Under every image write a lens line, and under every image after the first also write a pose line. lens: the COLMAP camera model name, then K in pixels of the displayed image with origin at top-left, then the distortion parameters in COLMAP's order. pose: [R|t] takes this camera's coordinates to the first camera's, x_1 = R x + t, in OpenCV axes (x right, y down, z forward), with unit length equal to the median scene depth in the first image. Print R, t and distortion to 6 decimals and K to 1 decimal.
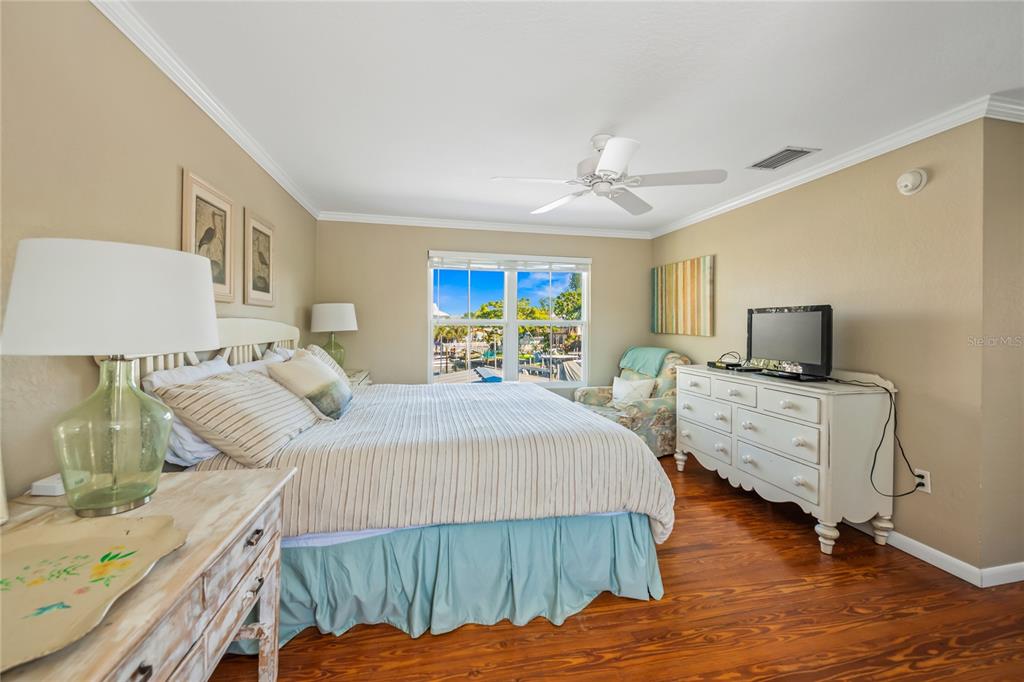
lens RADIAL K [[414.8, 0, 515.6], [0, 414.8, 329.2], [0, 0, 1]] dist [0.000731, 0.000041]
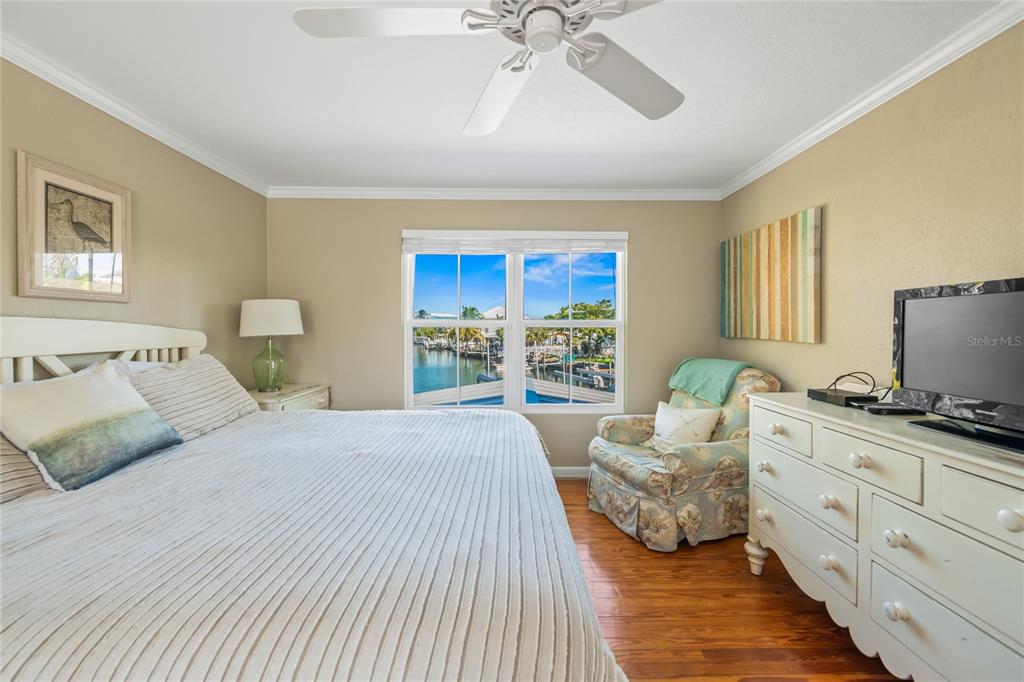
lens RADIAL K [[411.5, 0, 515.4], [0, 411.5, 334.9], [0, 0, 1]] dist [-0.002627, -0.000282]
pose [[0.978679, -0.001743, -0.205389, 0.166479], [0.002933, 0.999981, 0.005489, 0.000584], [0.205376, -0.005974, 0.978665, 0.328832]]
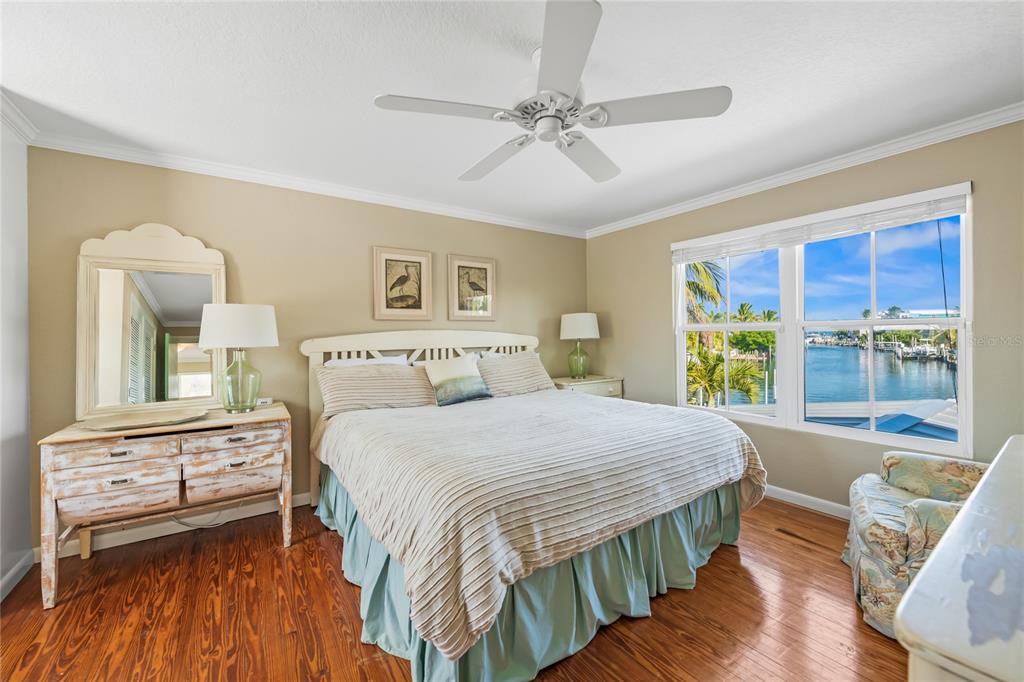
lens RADIAL K [[411.5, 0, 515.4], [0, 411.5, 334.9], [0, 0, 1]] dist [-0.002627, -0.000282]
pose [[0.376186, -0.009682, -0.926494, 0.494781], [0.004024, 0.999953, -0.008816, 0.003081], [0.926535, -0.000412, 0.376207, 0.424577]]
